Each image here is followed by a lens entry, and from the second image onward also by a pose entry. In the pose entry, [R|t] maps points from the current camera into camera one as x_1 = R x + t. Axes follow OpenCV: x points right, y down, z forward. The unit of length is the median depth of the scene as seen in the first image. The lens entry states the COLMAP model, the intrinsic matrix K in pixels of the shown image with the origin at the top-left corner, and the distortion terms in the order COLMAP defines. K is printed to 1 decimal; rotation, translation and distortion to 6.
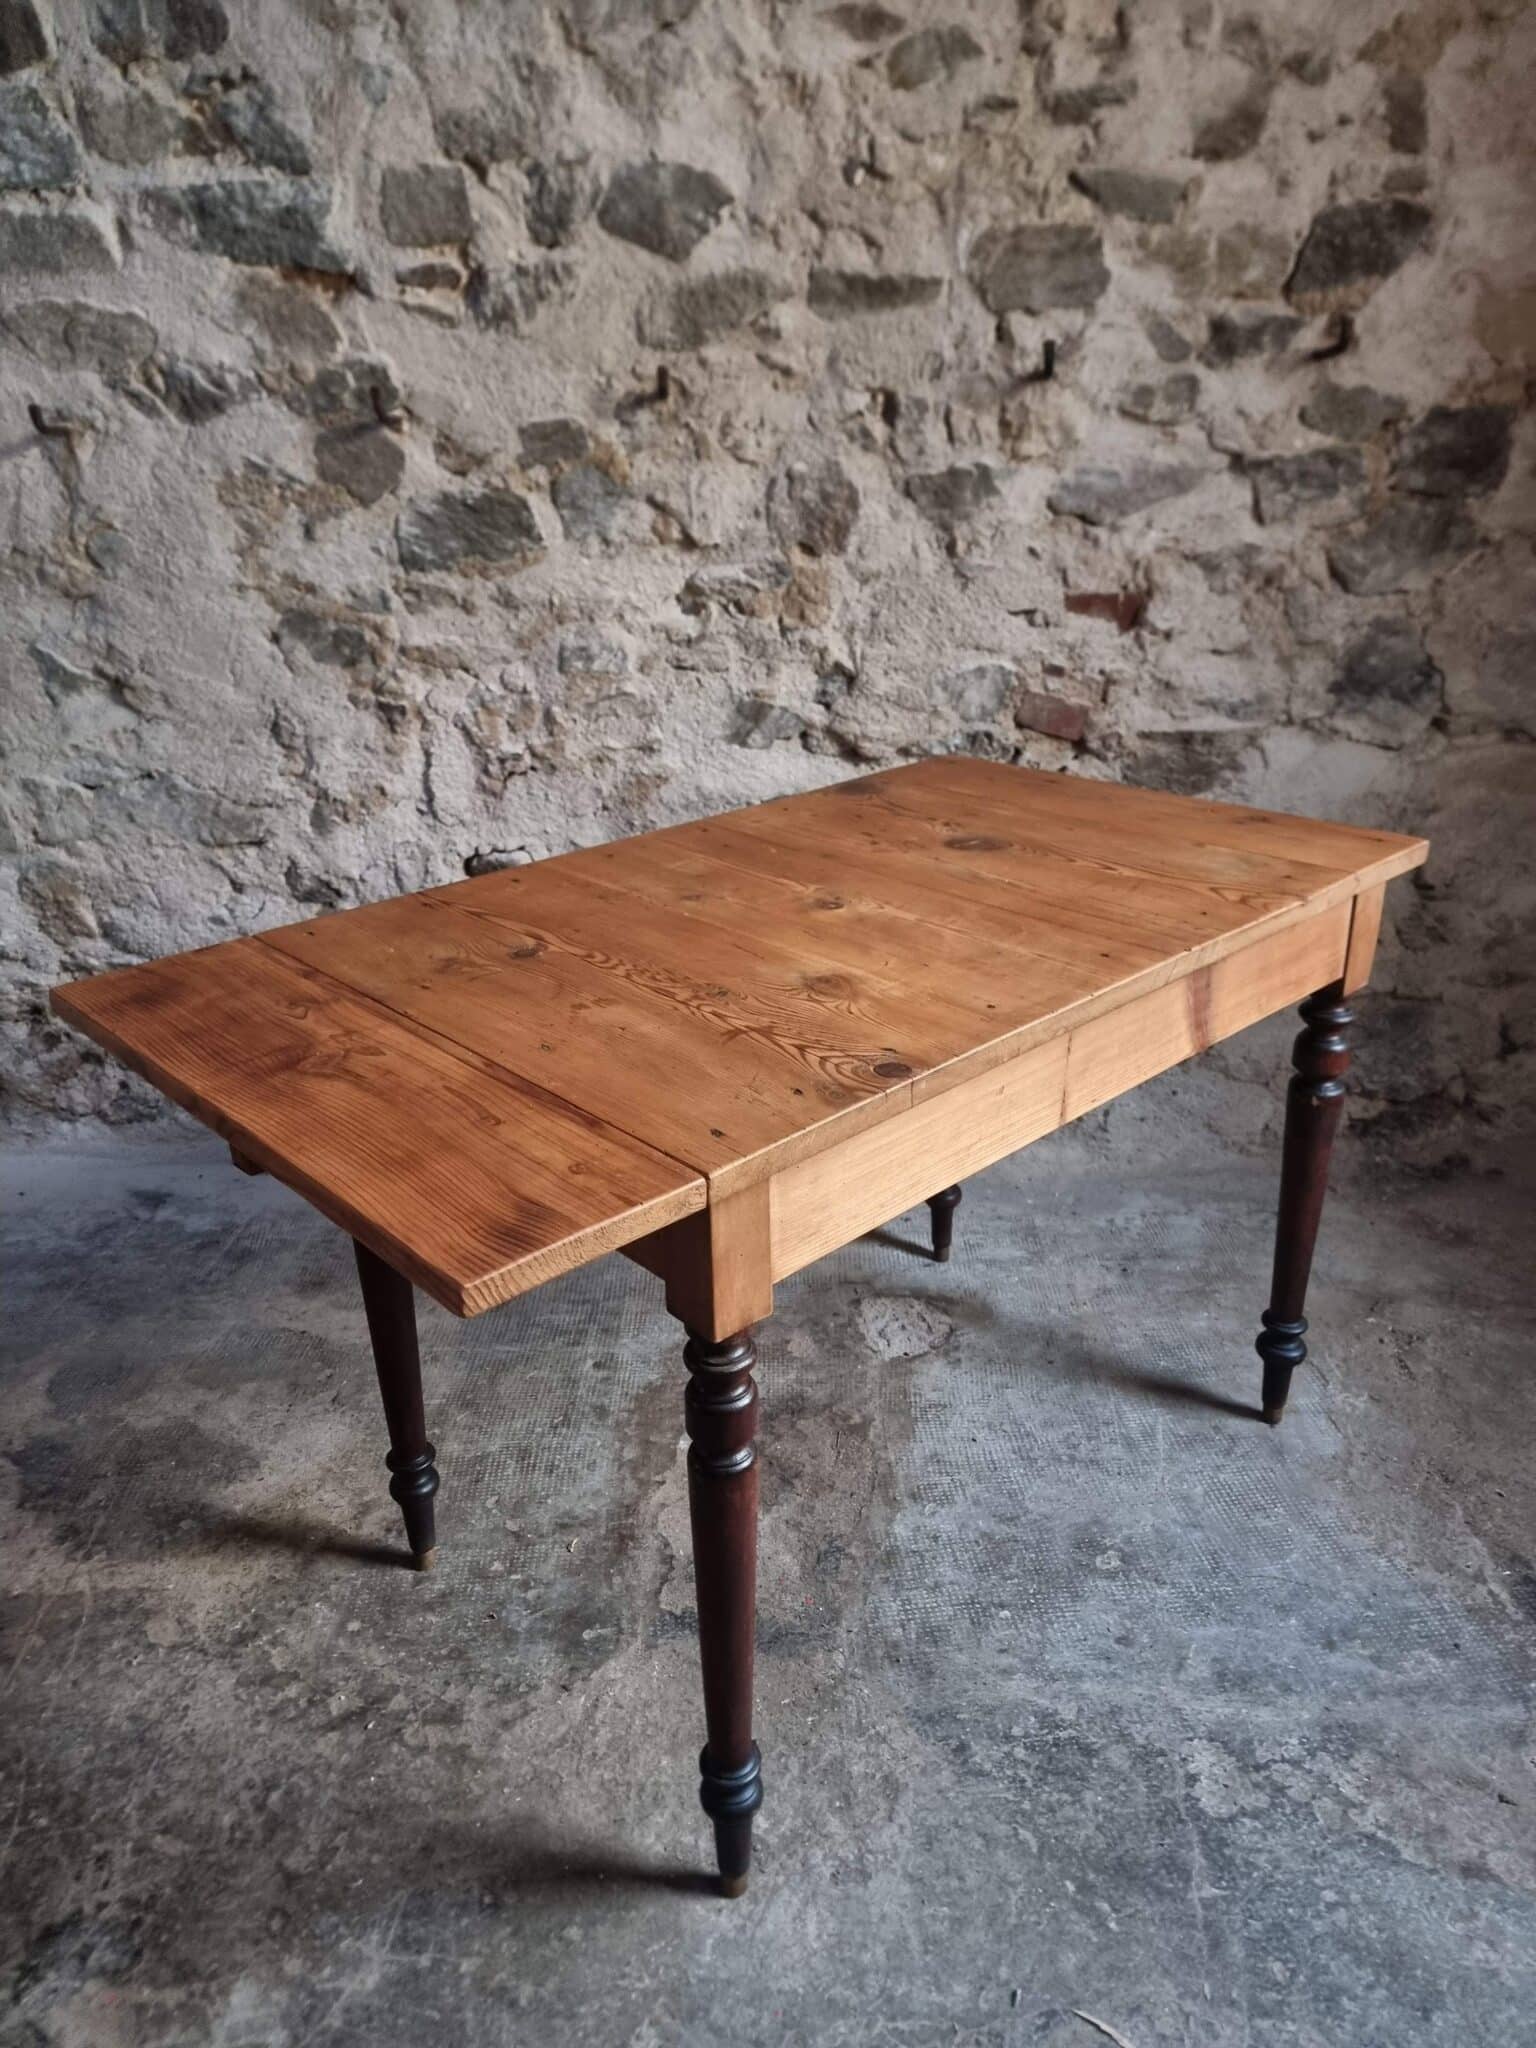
lens RADIAL K [[1432.9, 0, 758.3], [0, 1432.9, 1025.6], [0, 0, 1]] dist [0.057612, -0.057847]
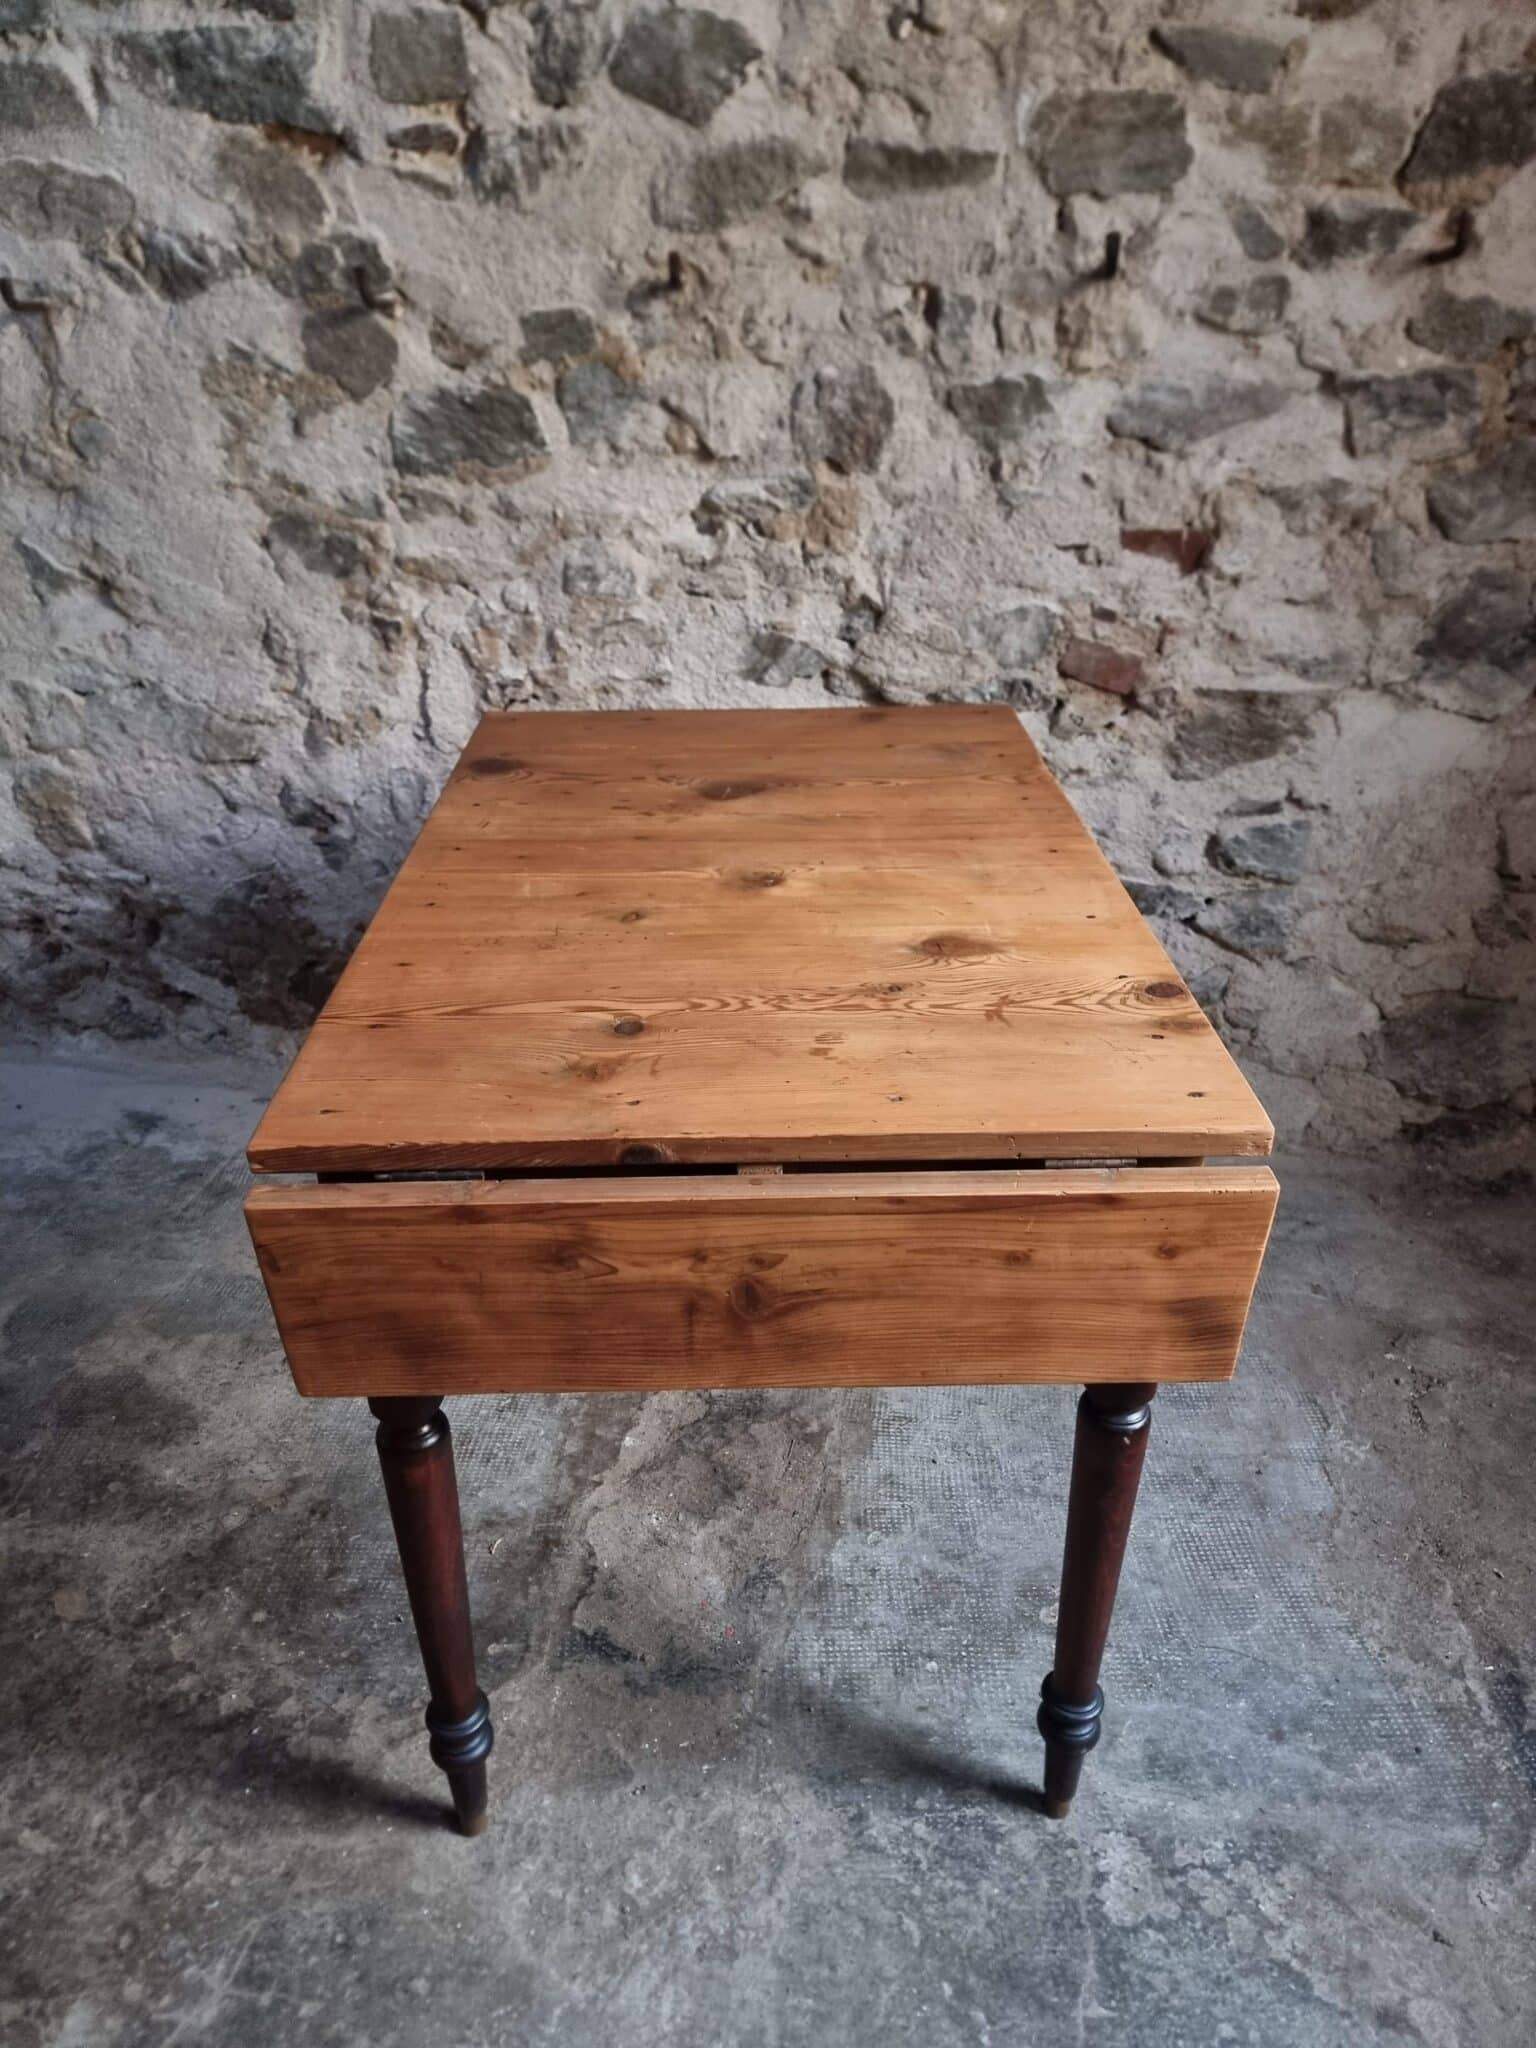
lens RADIAL K [[1432.9, 0, 768.2], [0, 1432.9, 1046.7], [0, 0, 1]] dist [0.057612, -0.057847]
pose [[0.995888, 0.060968, -0.067007, 0.076542], [-0.054264, 0.993737, 0.097689, -0.058438], [0.072544, -0.093651, 0.992959, 0.072695]]
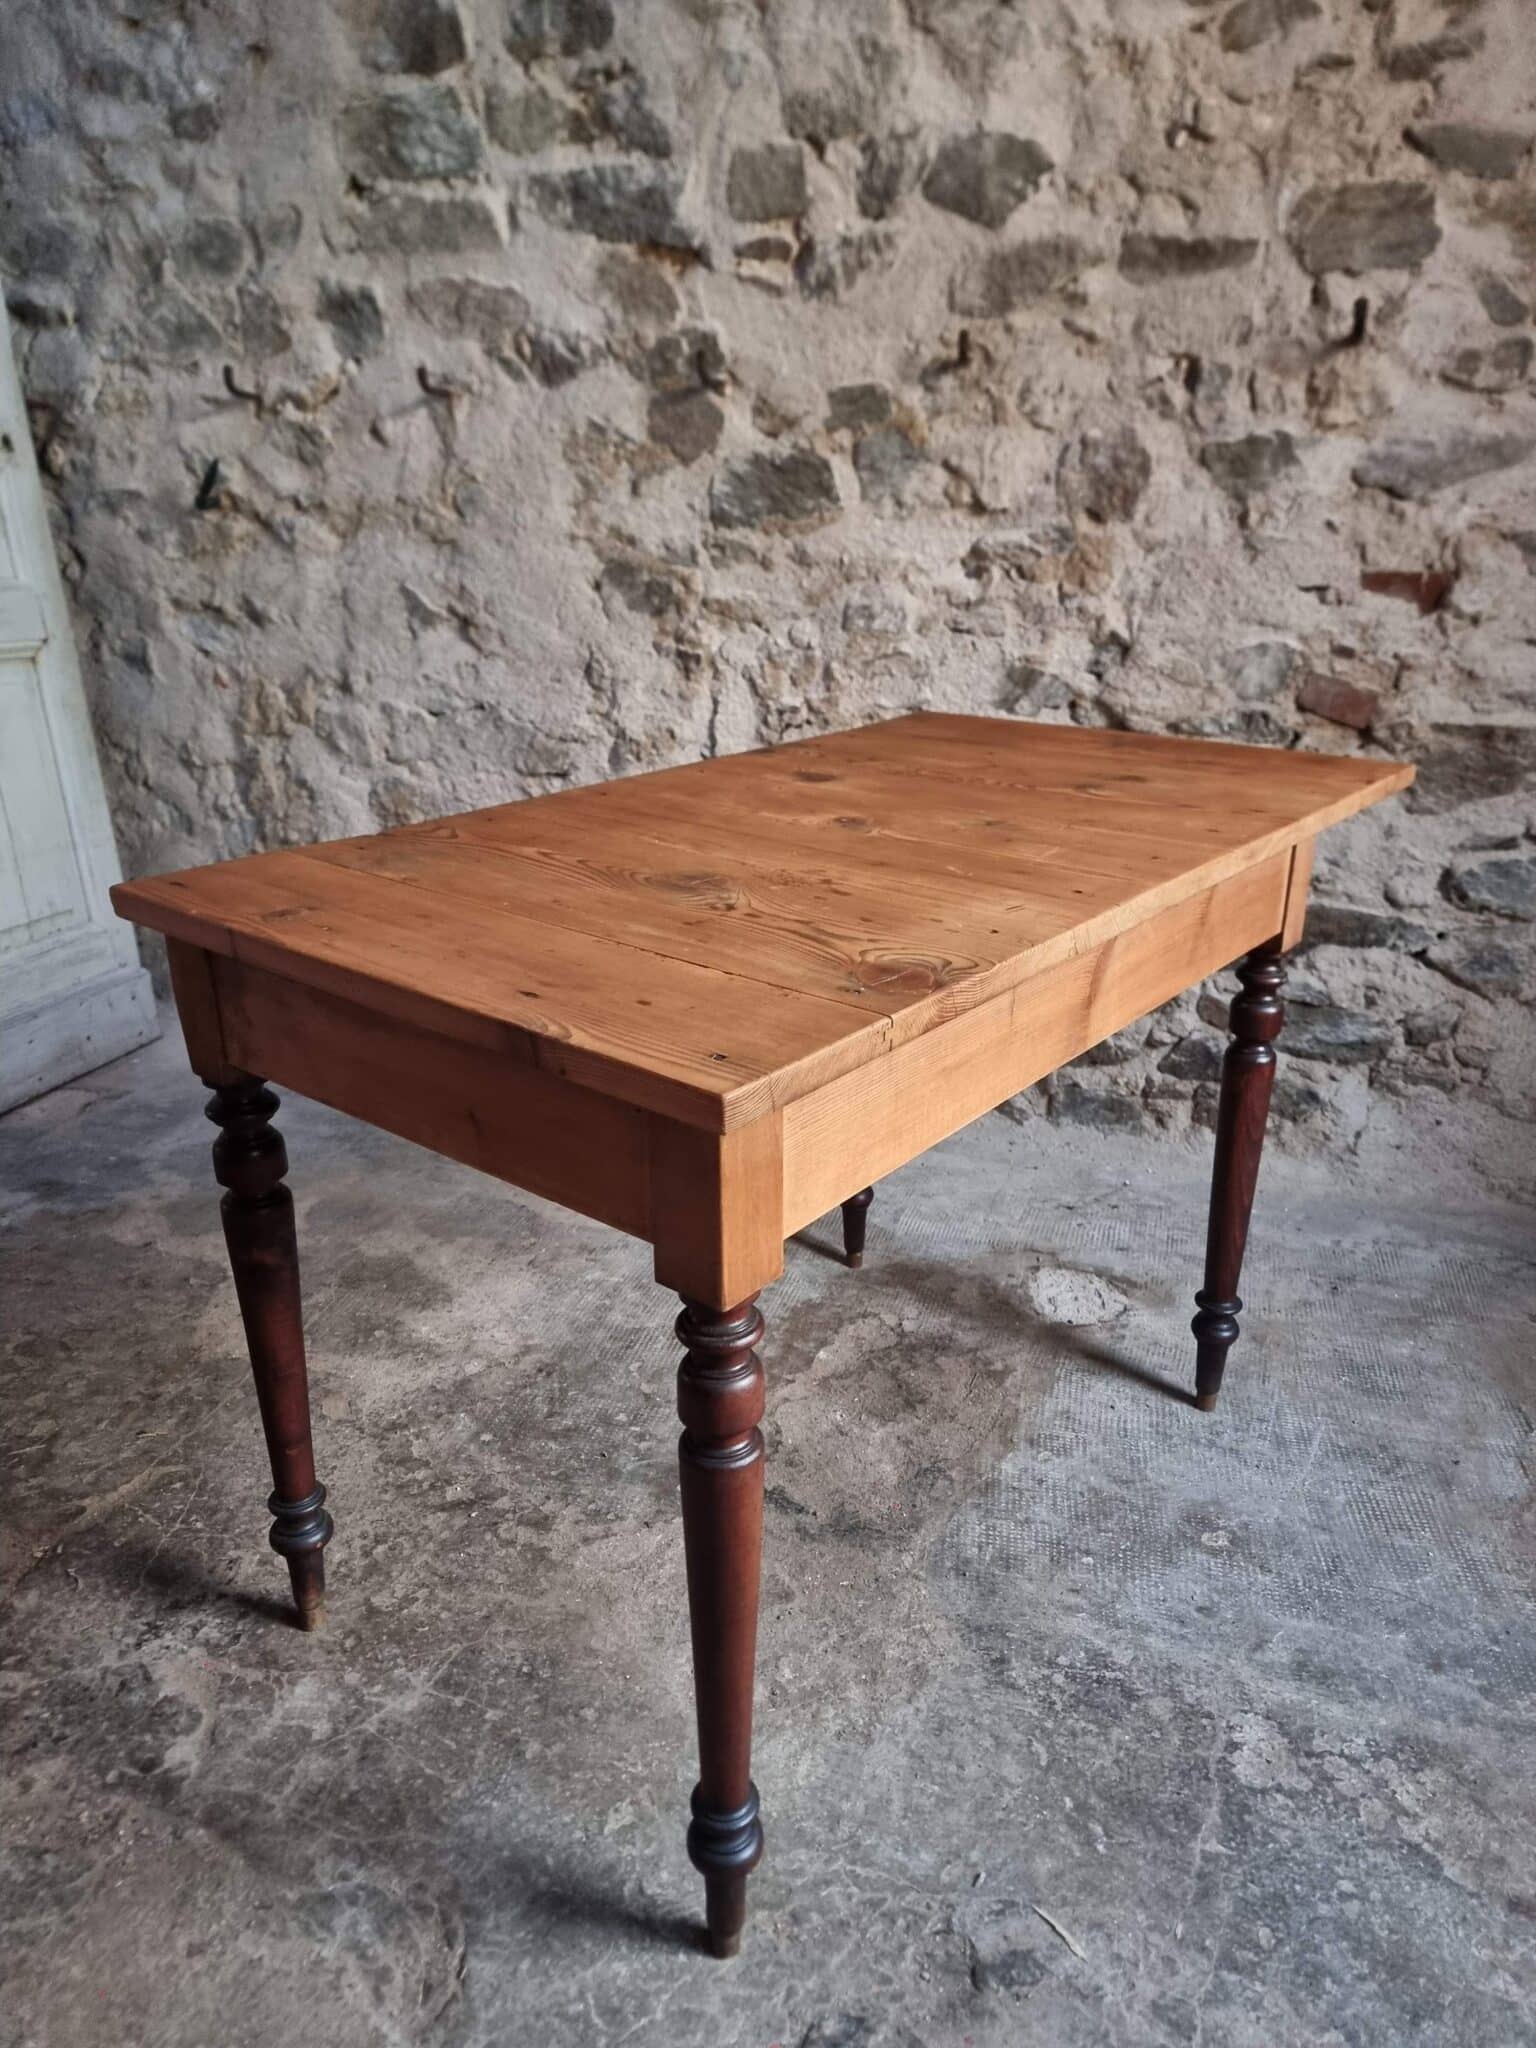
lens RADIAL K [[1432.9, 0, 754.0], [0, 1432.9, 1044.5], [0, 0, 1]] dist [0.057612, -0.057847]
pose [[0.956099, 0.132008, -0.261628, 0.121978], [-0.138746, 0.990301, -0.007368, 0.074297], [0.258118, 0.043344, 0.965141, -0.013394]]
